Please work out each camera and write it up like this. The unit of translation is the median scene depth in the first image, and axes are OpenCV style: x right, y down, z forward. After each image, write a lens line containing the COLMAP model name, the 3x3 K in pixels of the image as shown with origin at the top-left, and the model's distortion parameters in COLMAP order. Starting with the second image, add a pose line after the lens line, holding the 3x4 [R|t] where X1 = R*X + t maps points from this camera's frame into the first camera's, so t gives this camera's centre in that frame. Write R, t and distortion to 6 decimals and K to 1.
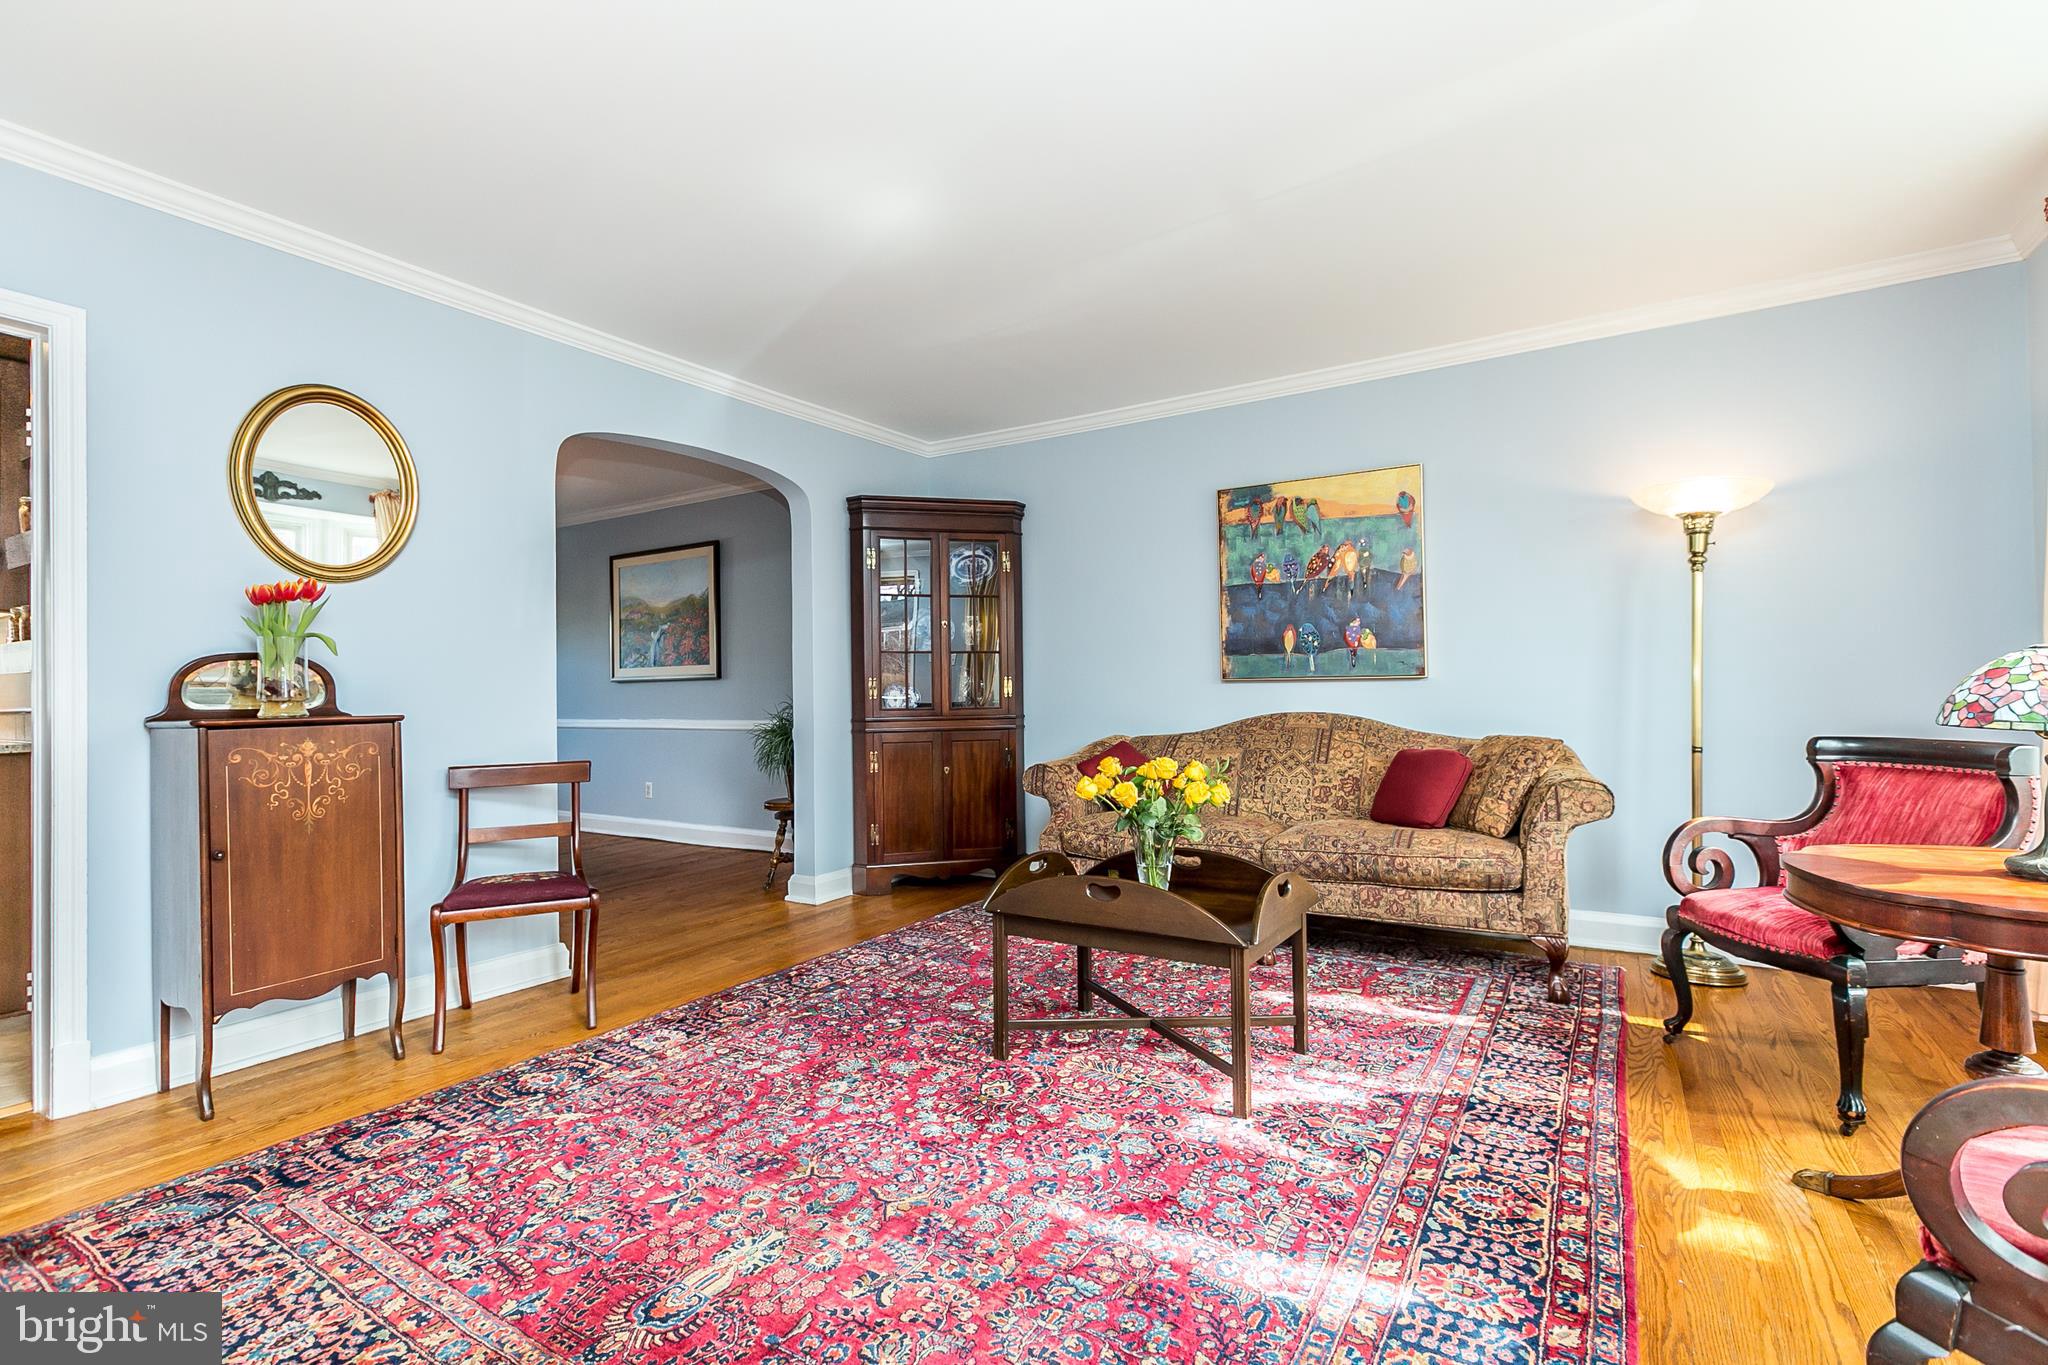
lens RADIAL K [[934.9, 0, 1025.8], [0, 934.9, 673.8], [0, 0, 1]] dist [0.000463, 0.000146]
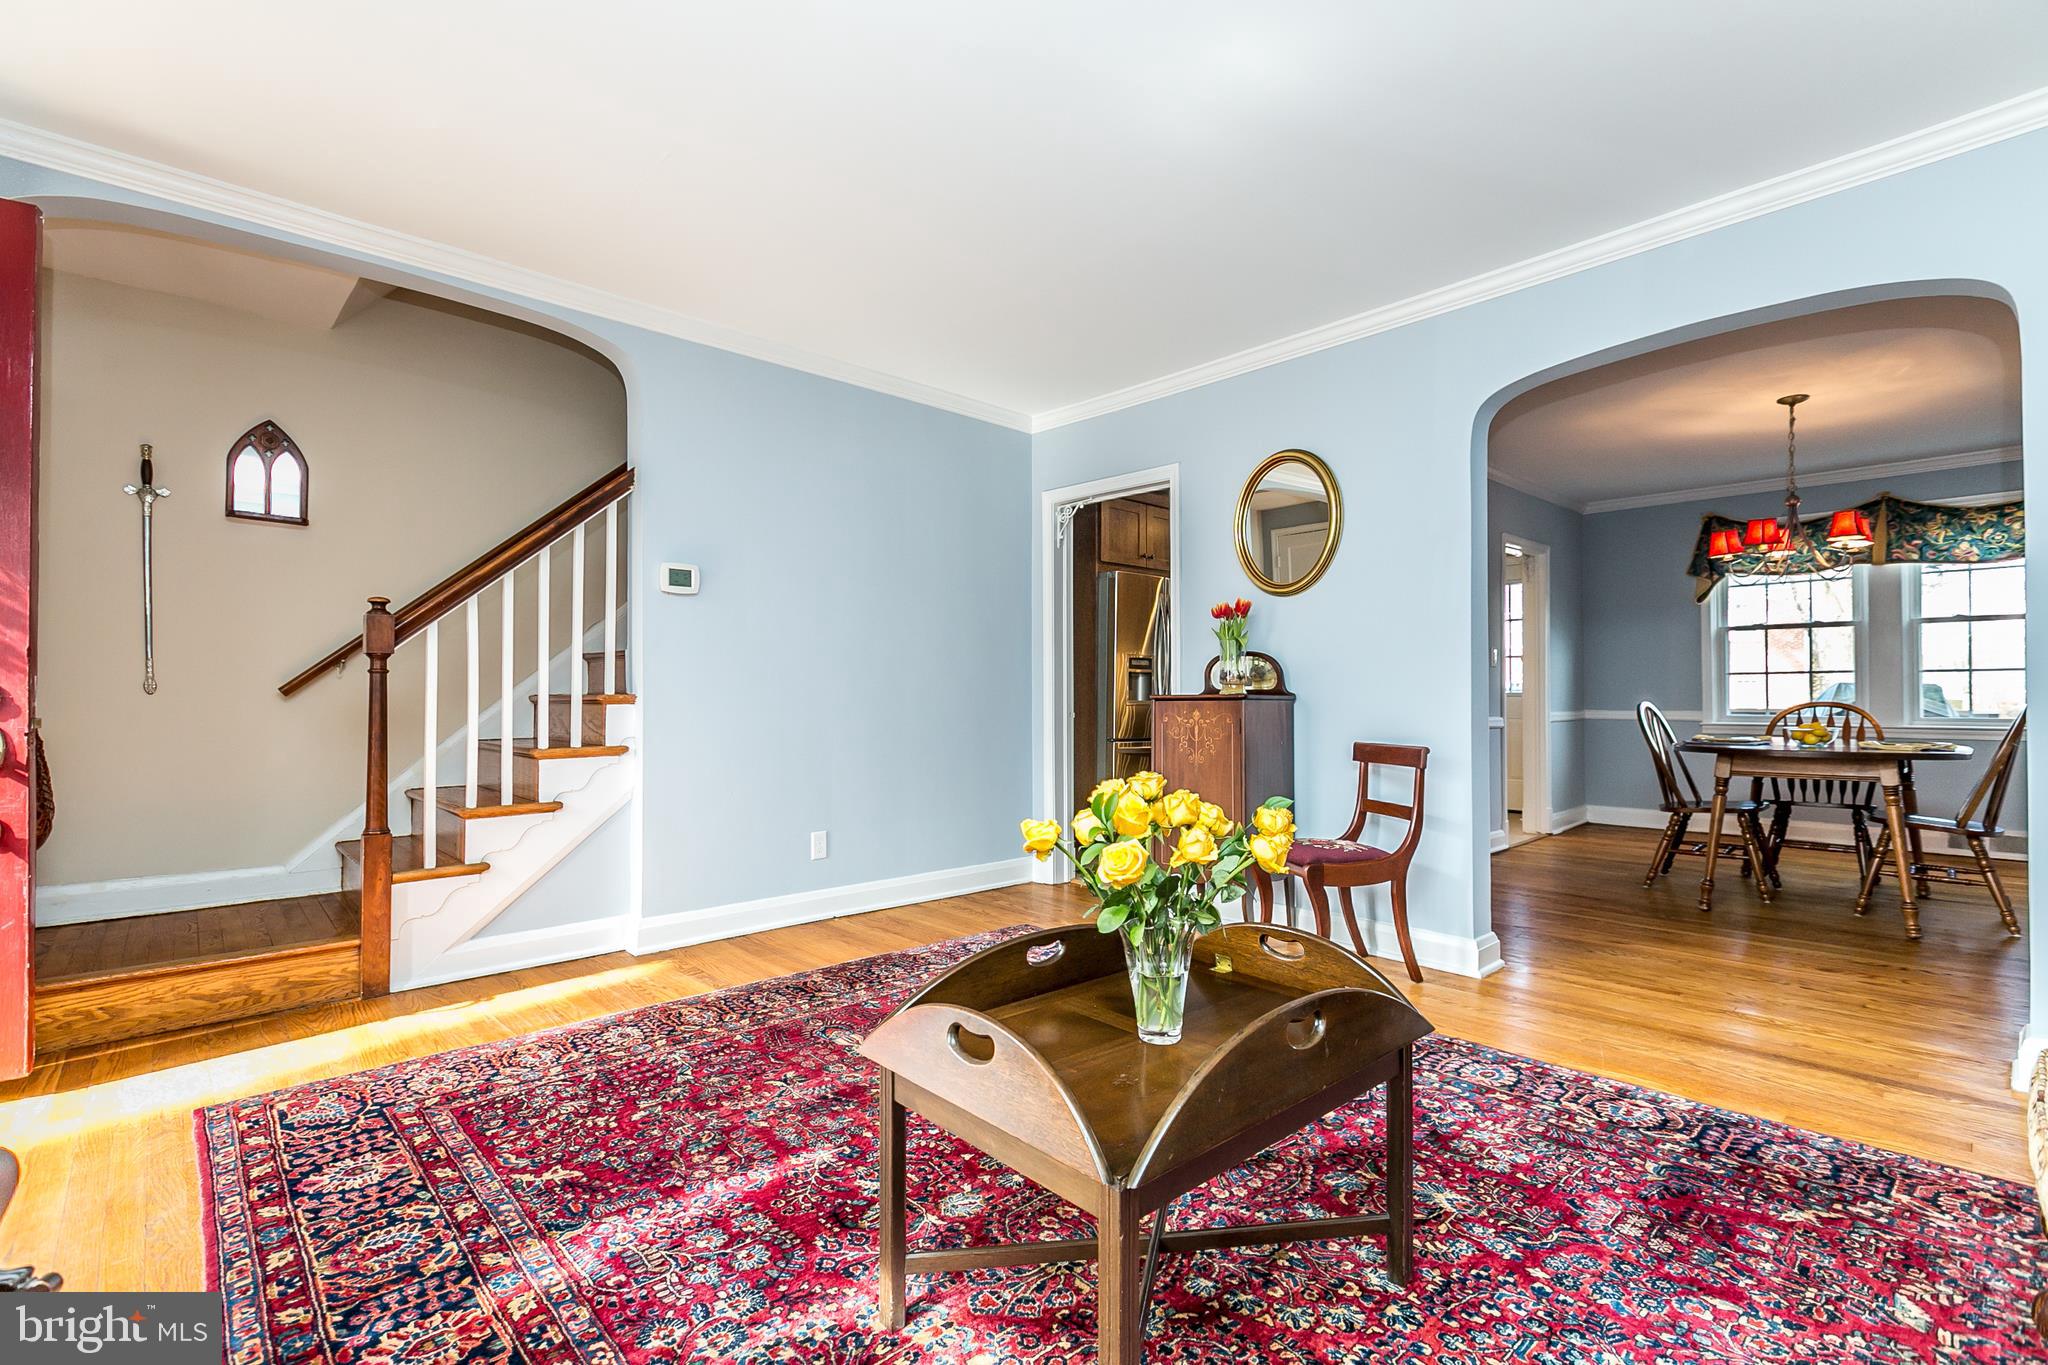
lens RADIAL K [[923.7, 0, 1021.4], [0, 923.7, 702.4], [0, 0, 1]] dist [-0.001533, -0.000135]
pose [[-0.263802, 0.019720, -0.964375, 0.458847], [0.022969, 0.999636, 0.014158, 0.019828], [0.964303, -0.018416, -0.264159, 0.708141]]
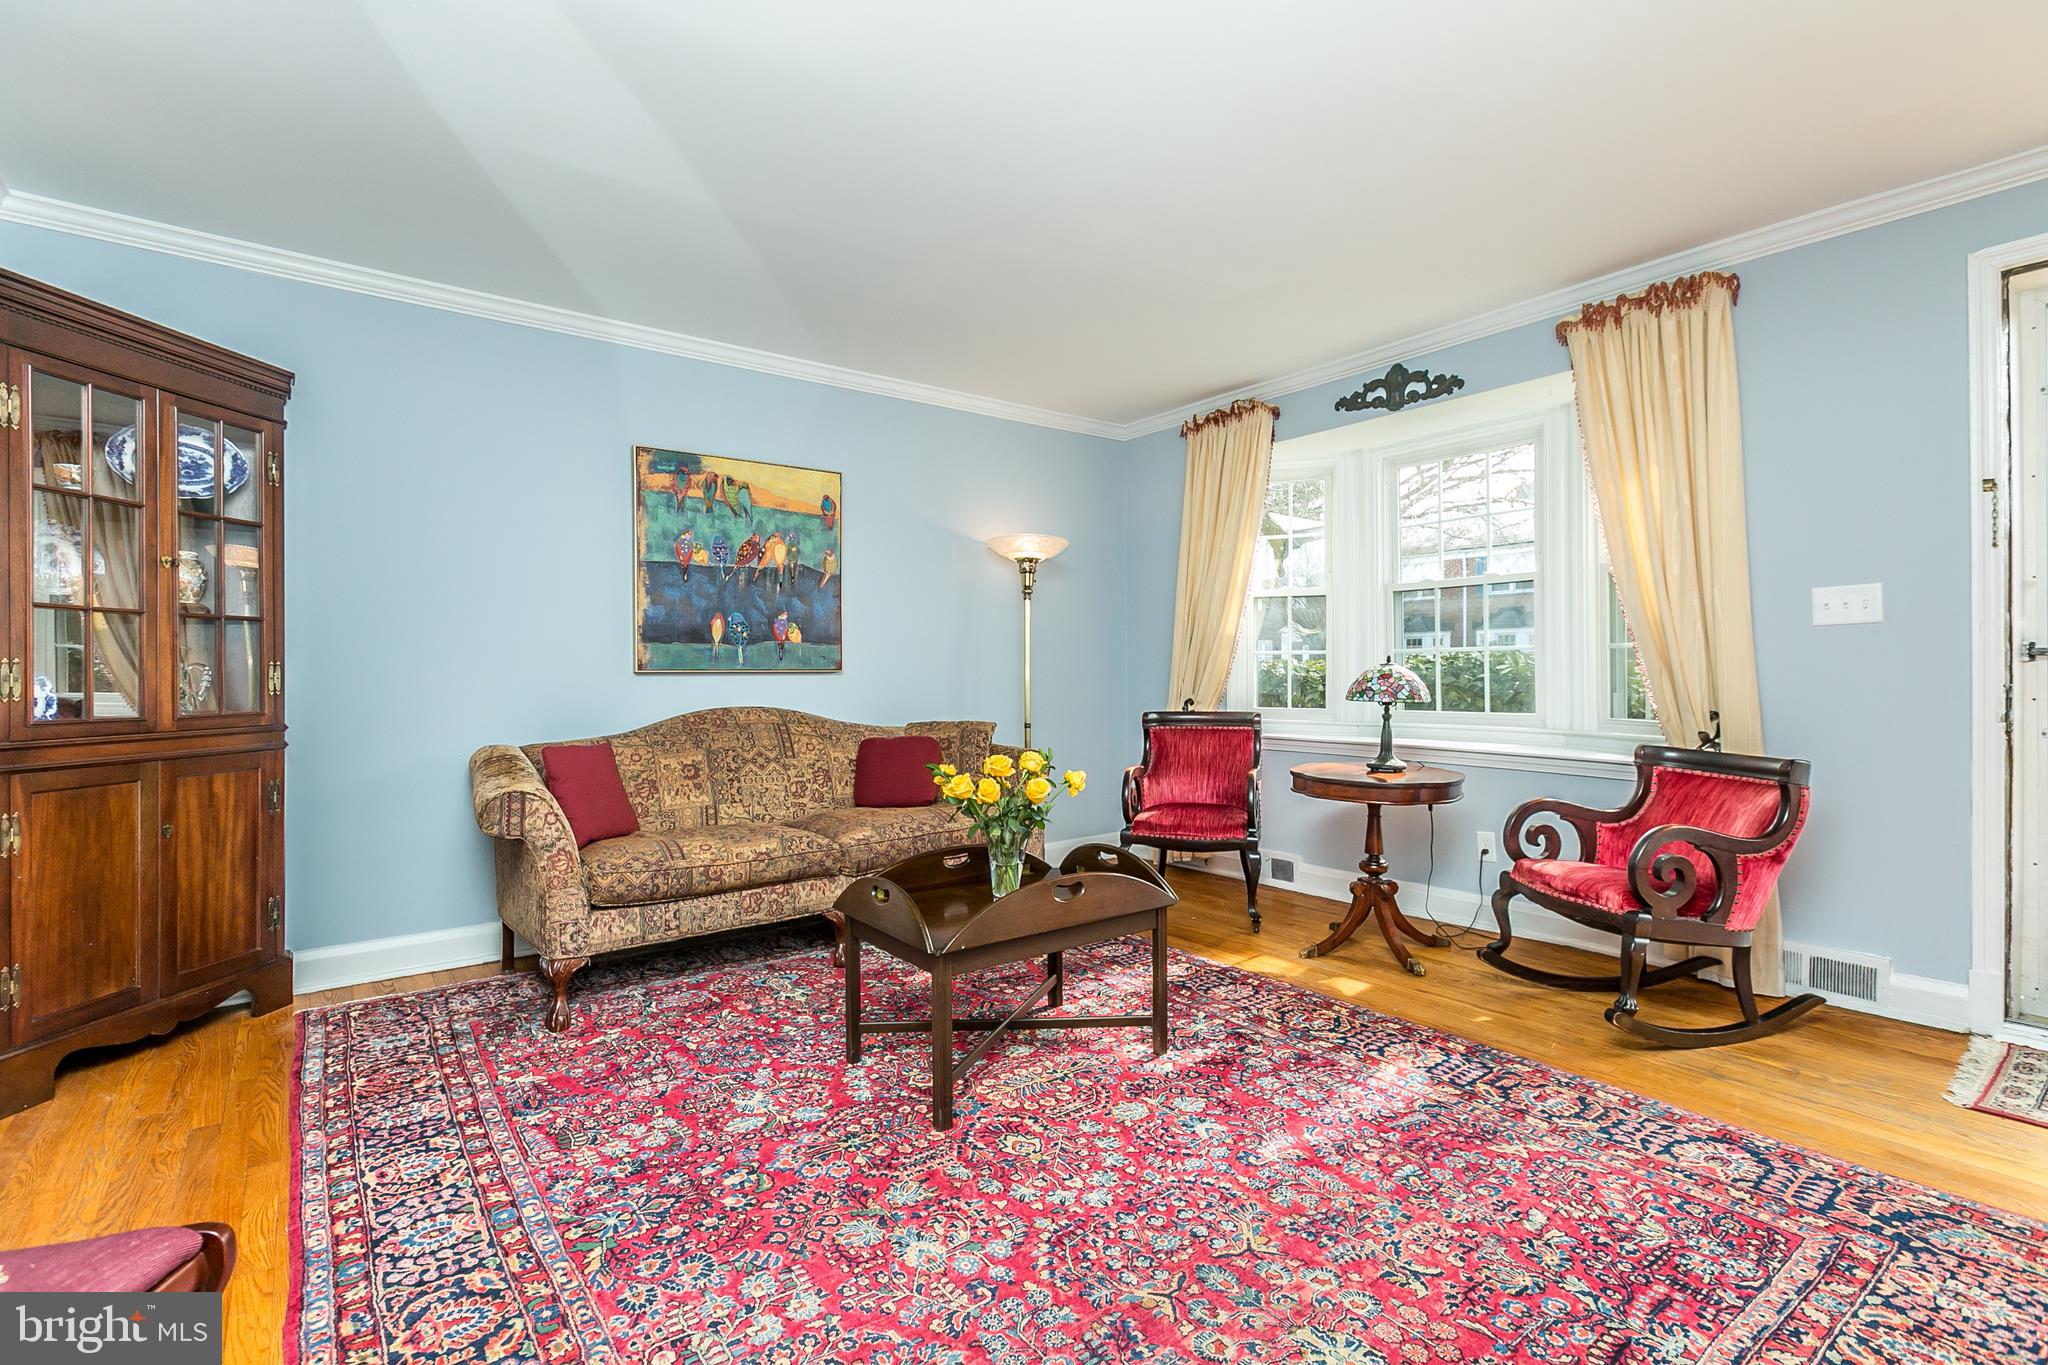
lens RADIAL K [[934.9, 0, 1025.8], [0, 934.9, 673.8], [0, 0, 1]] dist [0.000463, 0.000146]
pose [[0.356118, 0.008821, 0.934399, -0.510438], [-0.016243, 0.999863, -0.003249, 0.006313], [-0.934300, -0.014020, 0.356212, 0.420040]]
